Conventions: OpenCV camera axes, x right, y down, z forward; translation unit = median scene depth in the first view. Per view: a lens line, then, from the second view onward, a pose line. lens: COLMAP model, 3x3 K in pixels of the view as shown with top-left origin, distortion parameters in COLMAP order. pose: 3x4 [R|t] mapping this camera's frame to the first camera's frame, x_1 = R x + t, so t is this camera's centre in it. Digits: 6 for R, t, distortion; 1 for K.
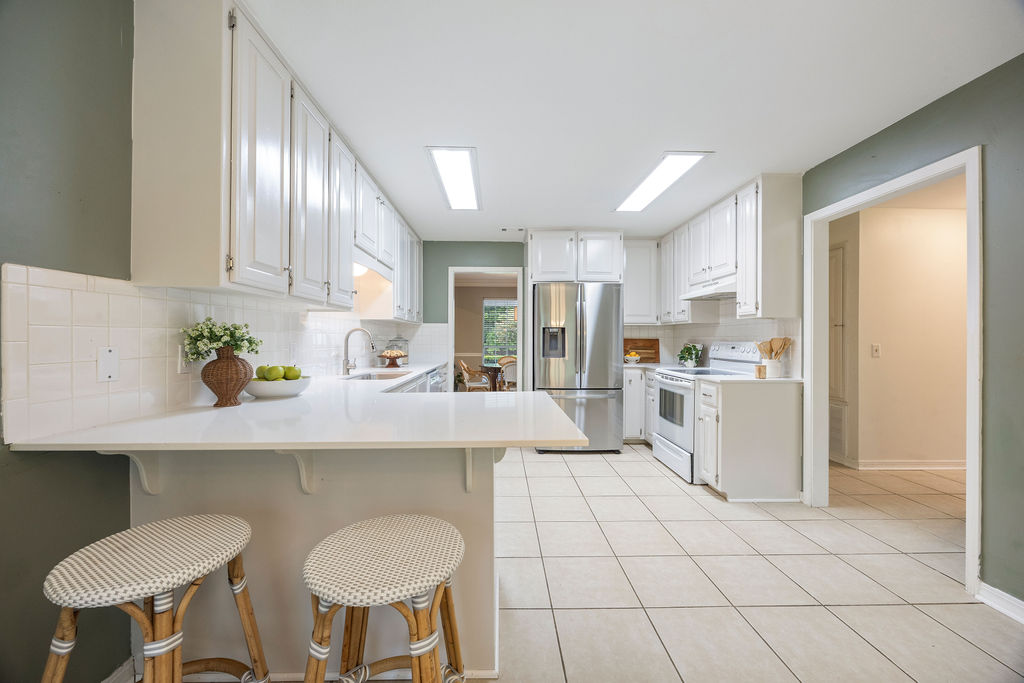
lens RADIAL K [[393.8, 0, 509.5], [0, 393.8, 336.9], [0, 0, 1]] dist [-0.001741, 0.000270]
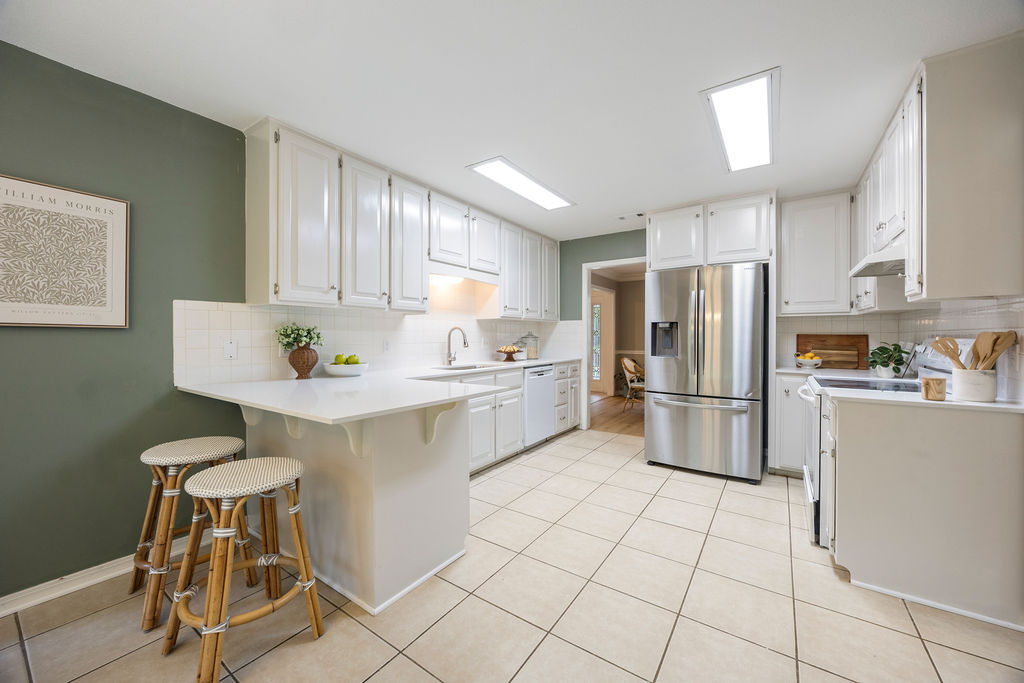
lens RADIAL K [[393.8, 0, 503.8], [0, 393.8, 334.6], [0, 0, 1]] dist [-0.001741, 0.000270]
pose [[0.798848, -0.004554, -0.601516, 0.447079], [0.005554, 0.999985, -0.000195, 0.002409], [0.601508, -0.003185, 0.798860, 0.121398]]
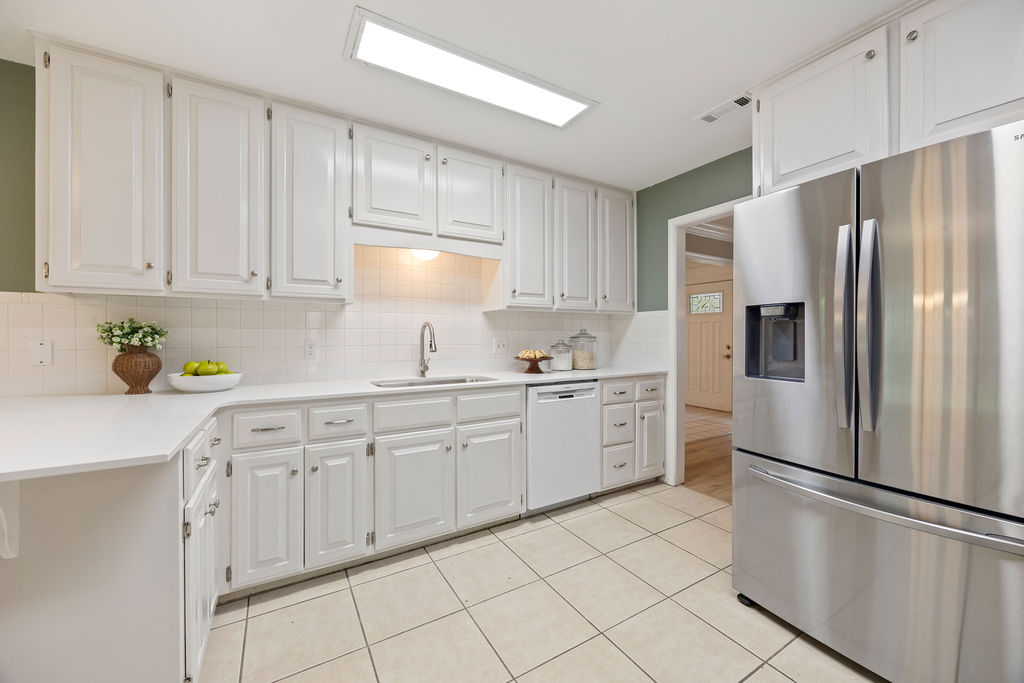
lens RADIAL K [[393.8, 0, 504.8], [0, 393.8, 334.6], [0, 0, 1]] dist [-0.001741, 0.000270]
pose [[0.476672, -0.005304, -0.879065, 0.423305], [0.007974, 0.999967, -0.001709, 0.006371], [0.879045, -0.006196, 0.476698, 0.730097]]
